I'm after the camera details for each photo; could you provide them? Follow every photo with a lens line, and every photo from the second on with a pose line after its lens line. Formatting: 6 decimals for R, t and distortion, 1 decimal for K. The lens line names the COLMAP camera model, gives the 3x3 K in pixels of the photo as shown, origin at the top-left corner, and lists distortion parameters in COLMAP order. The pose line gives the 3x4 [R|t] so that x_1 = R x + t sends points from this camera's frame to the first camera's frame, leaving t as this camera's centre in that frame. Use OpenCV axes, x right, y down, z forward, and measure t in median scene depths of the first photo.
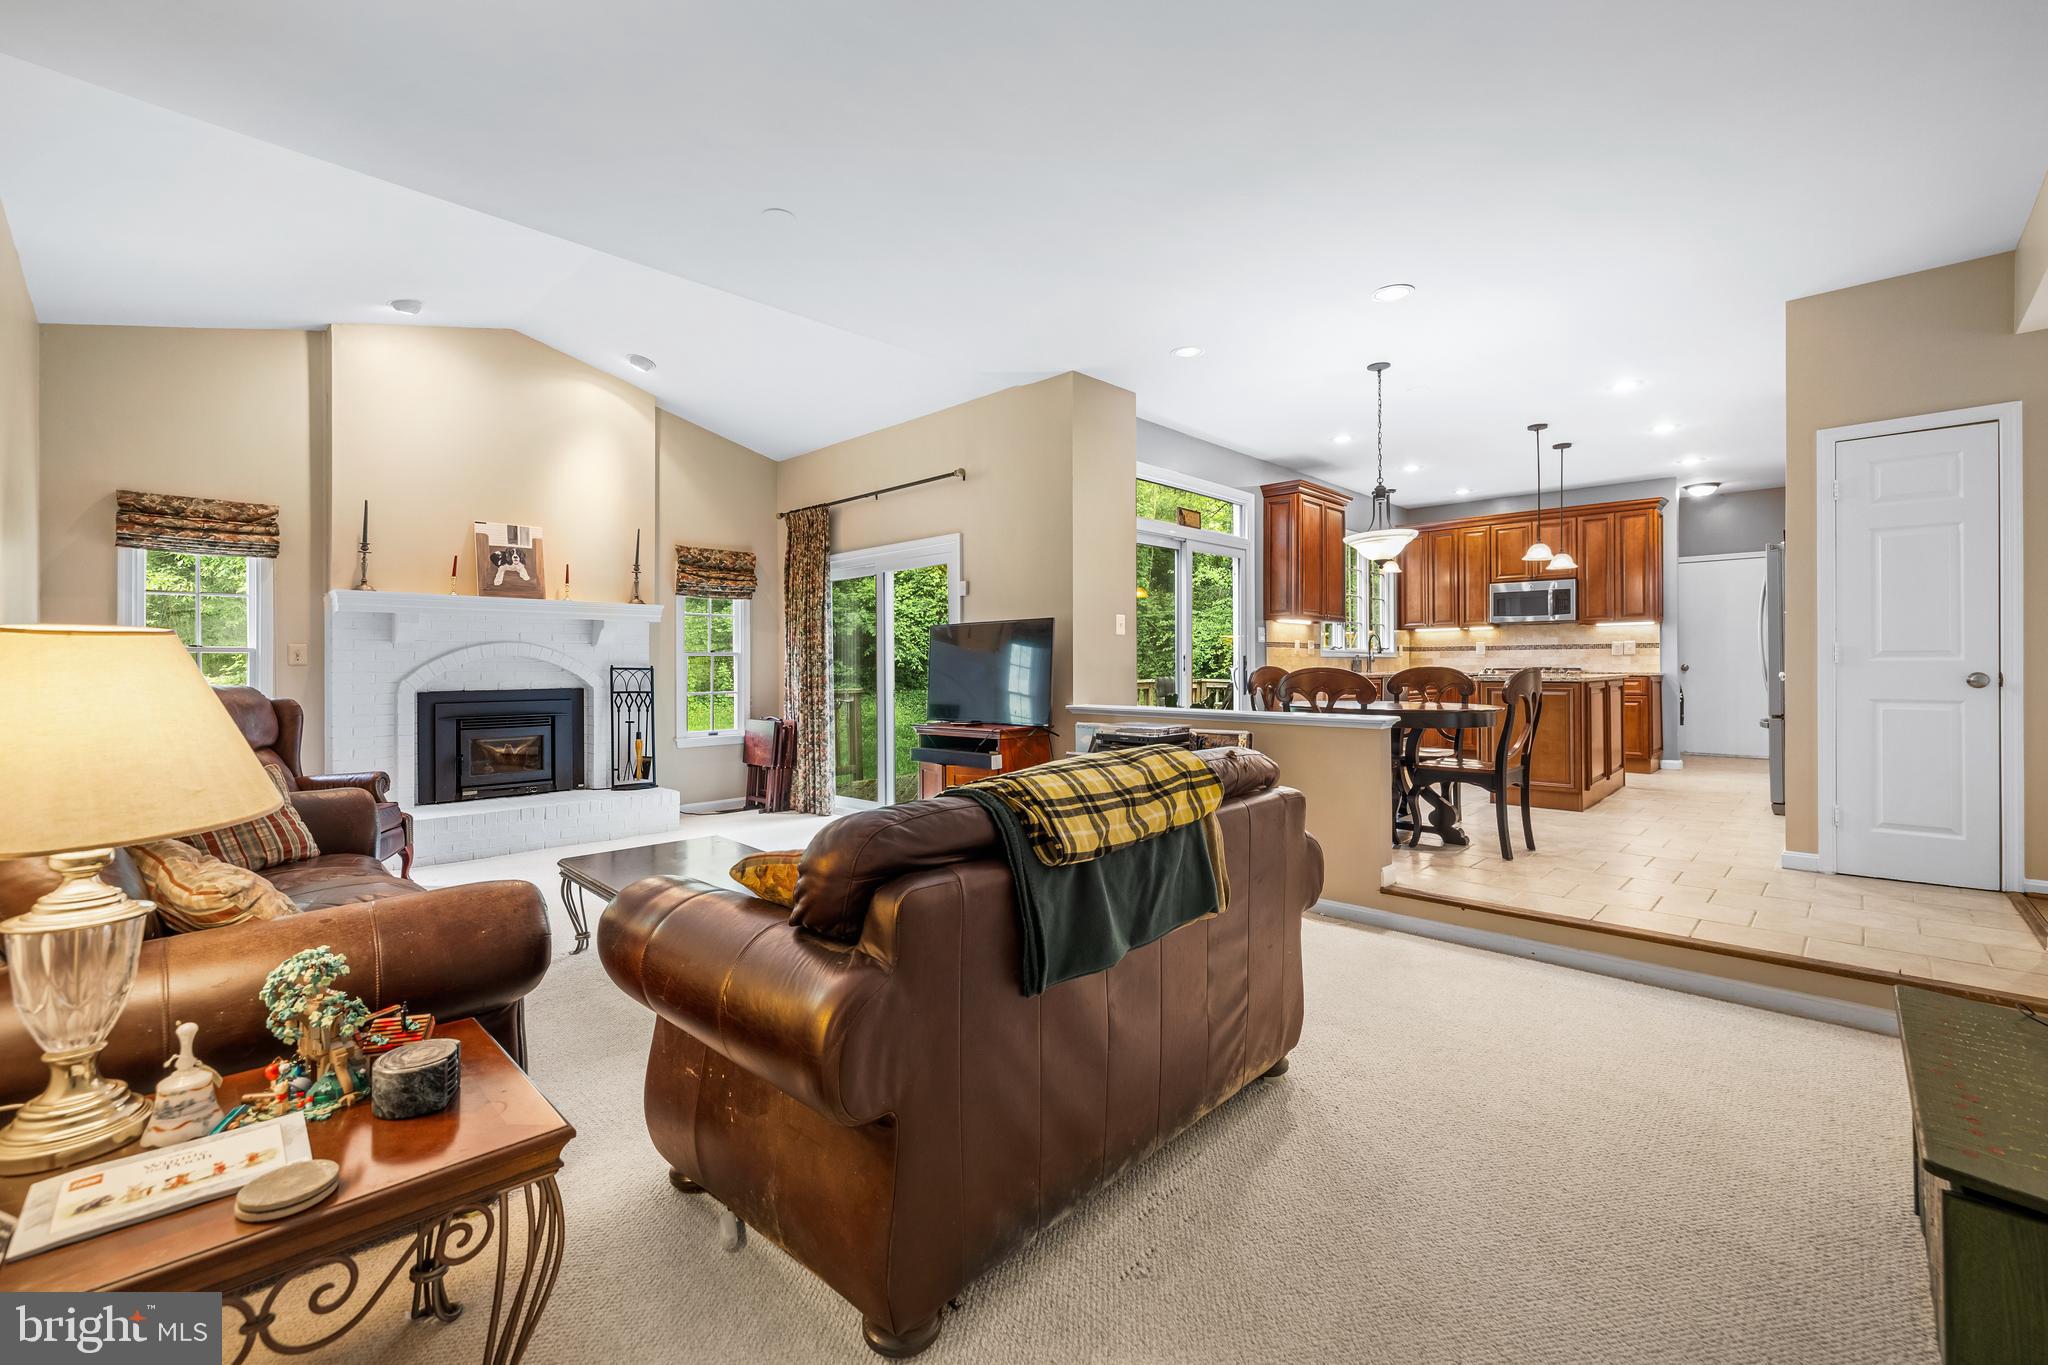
lens RADIAL K [[858.1, 0, 1016.4], [0, 858.1, 665.2], [0, 0, 1]] dist [-0.002213, 0.000757]
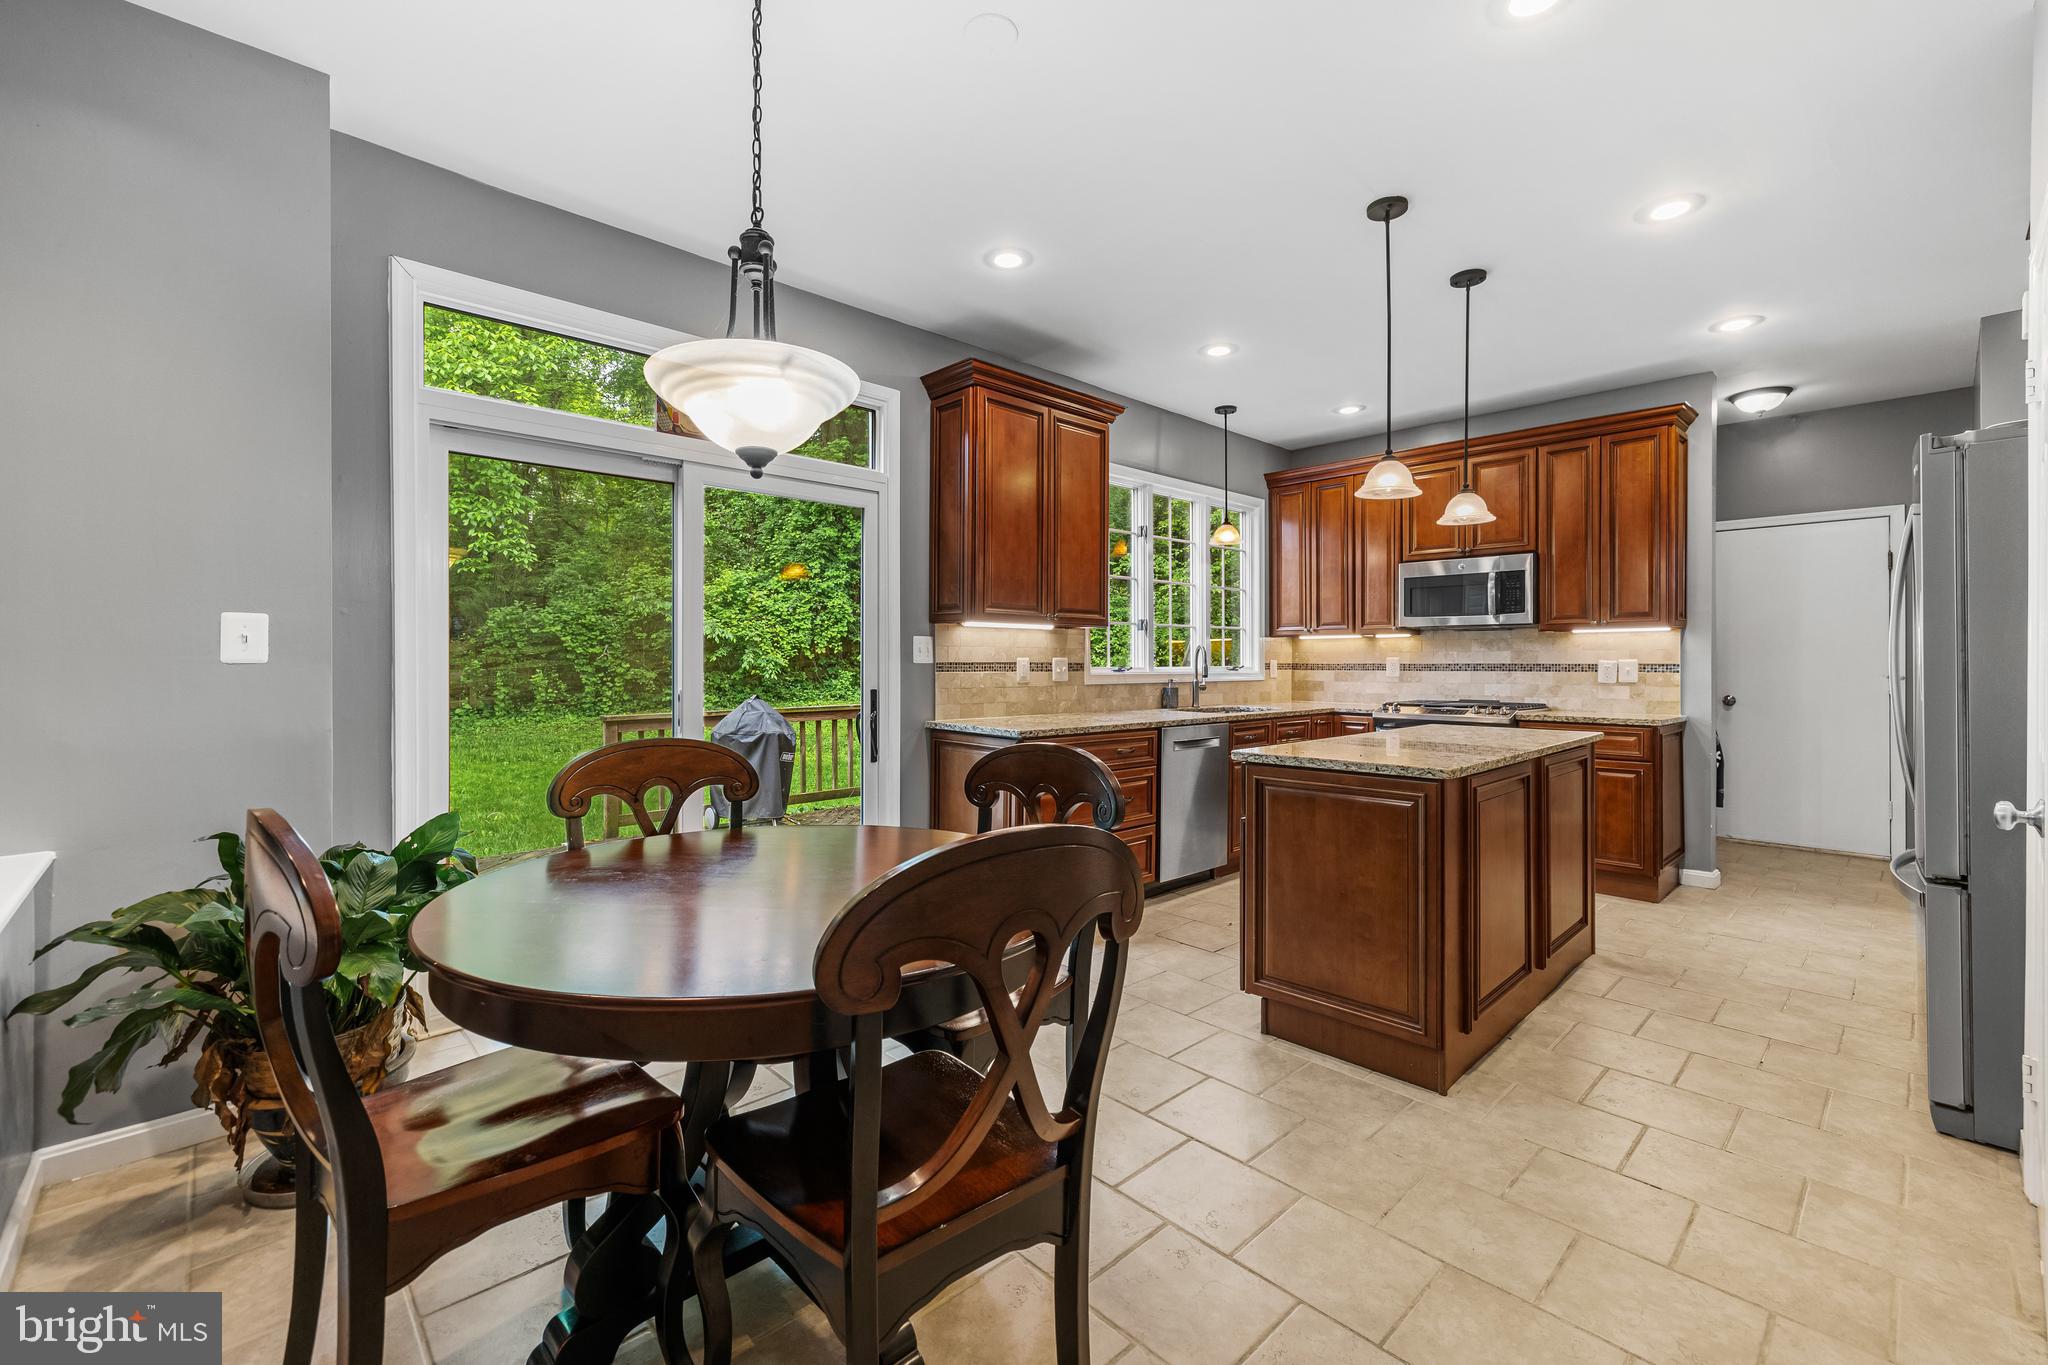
lens RADIAL K [[858.1, 0, 1017.9], [0, 858.1, 666.8], [0, 0, 1]] dist [-0.002213, 0.000757]
pose [[0.999103, 0.004865, -0.042062, 0.324635], [-0.004669, 0.999978, 0.004777, -0.024184], [0.042084, -0.004576, 0.999104, 0.399682]]
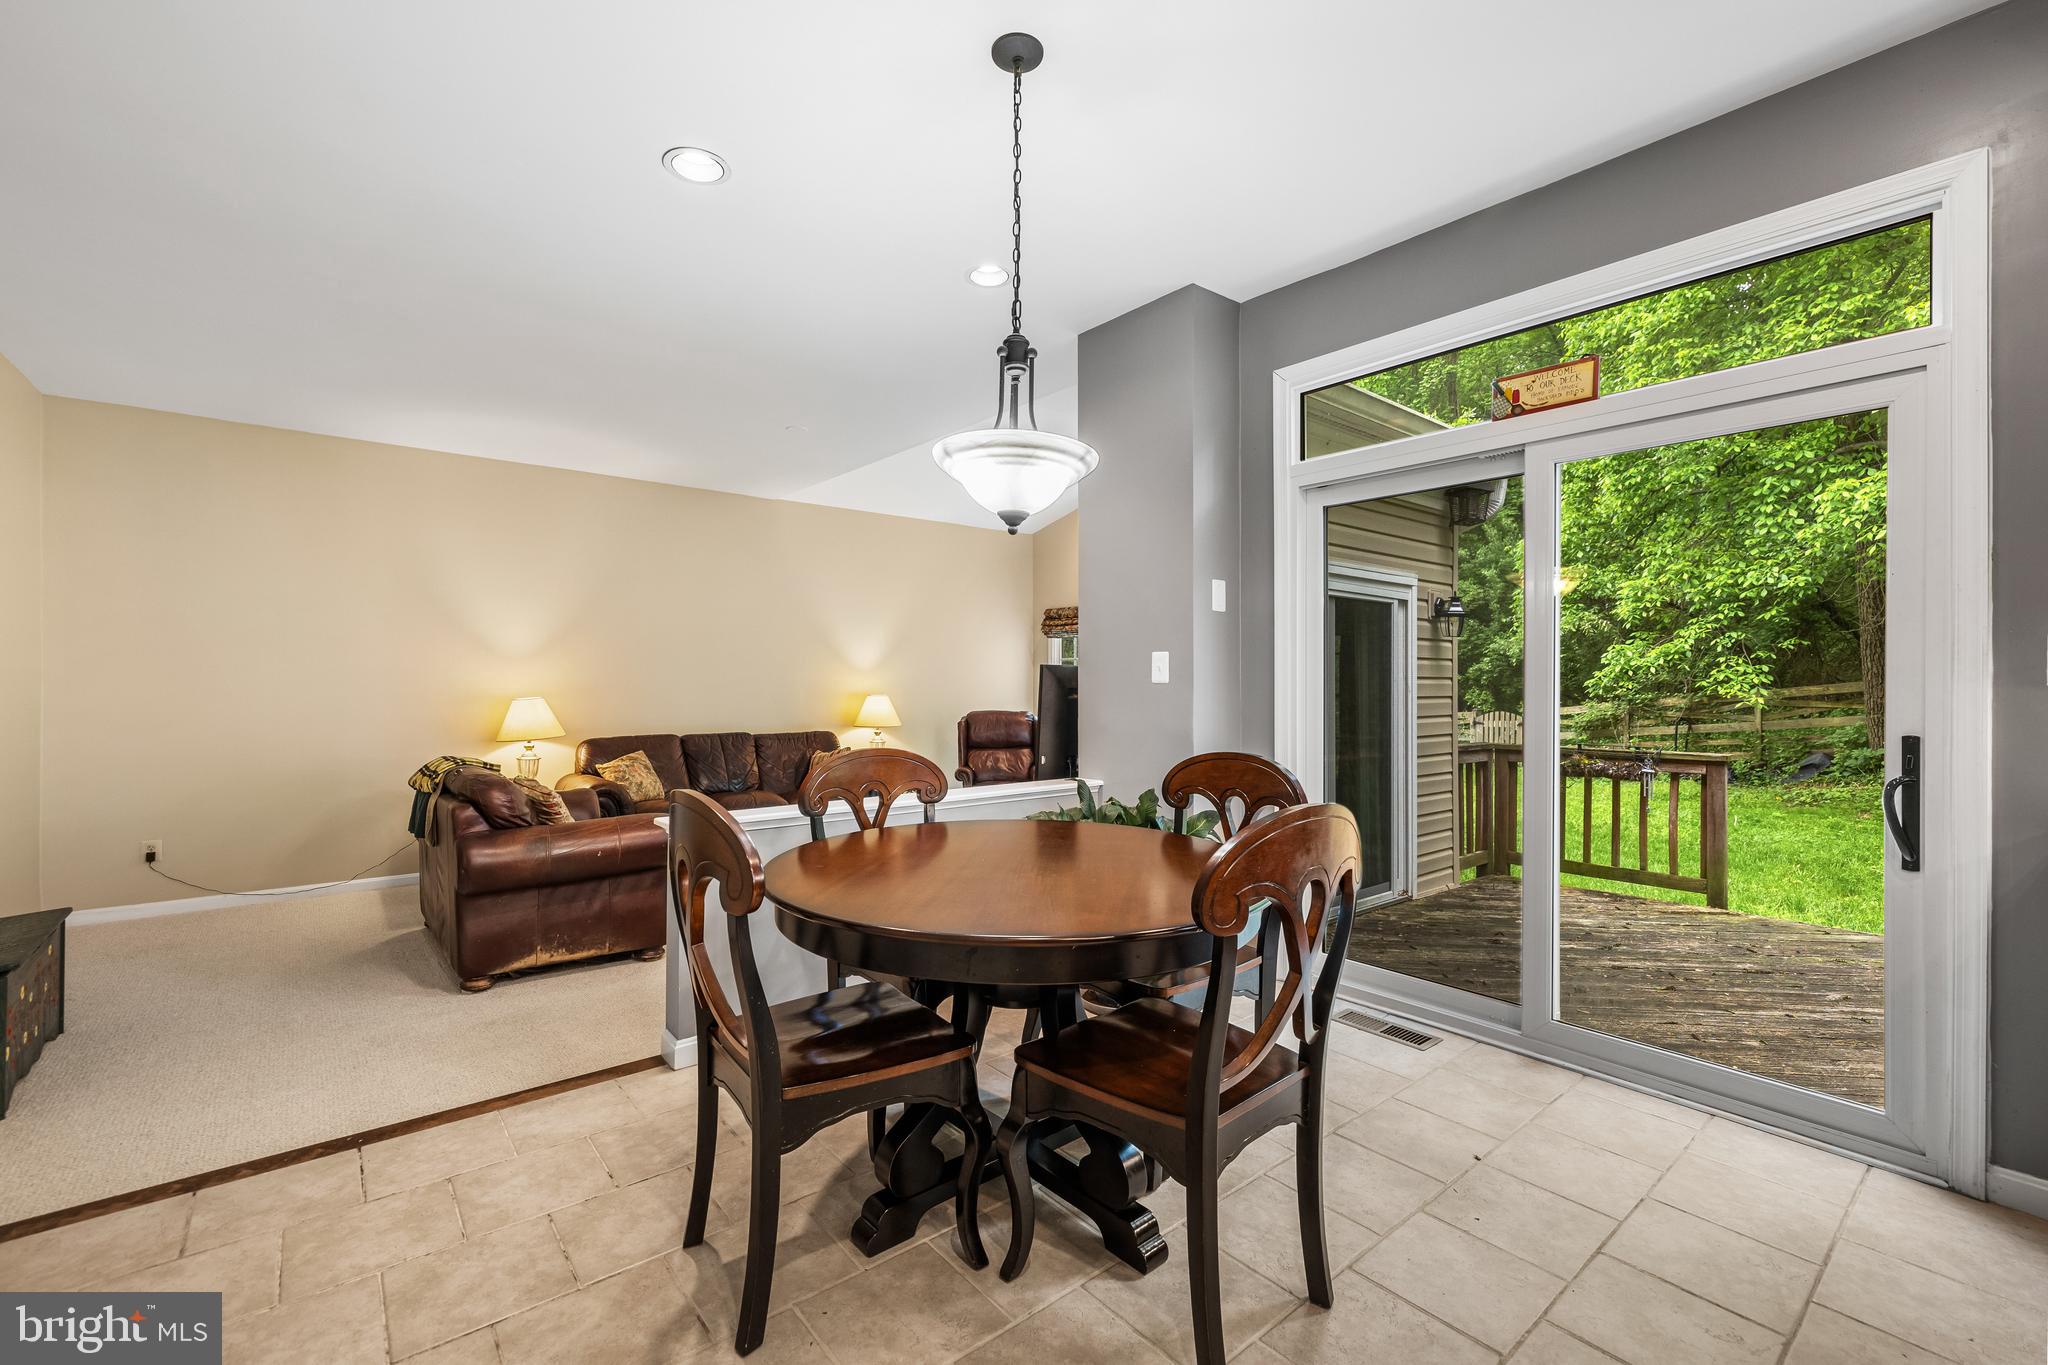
lens RADIAL K [[858.1, 0, 1012.0], [0, 858.1, 684.6], [0, 0, 1]] dist [-0.002213, 0.000757]
pose [[-0.110843, 0.005674, -0.993822, 0.503079], [-0.004017, 0.999973, 0.006157, -0.024665], [0.993830, 0.004674, -0.110818, 0.624771]]
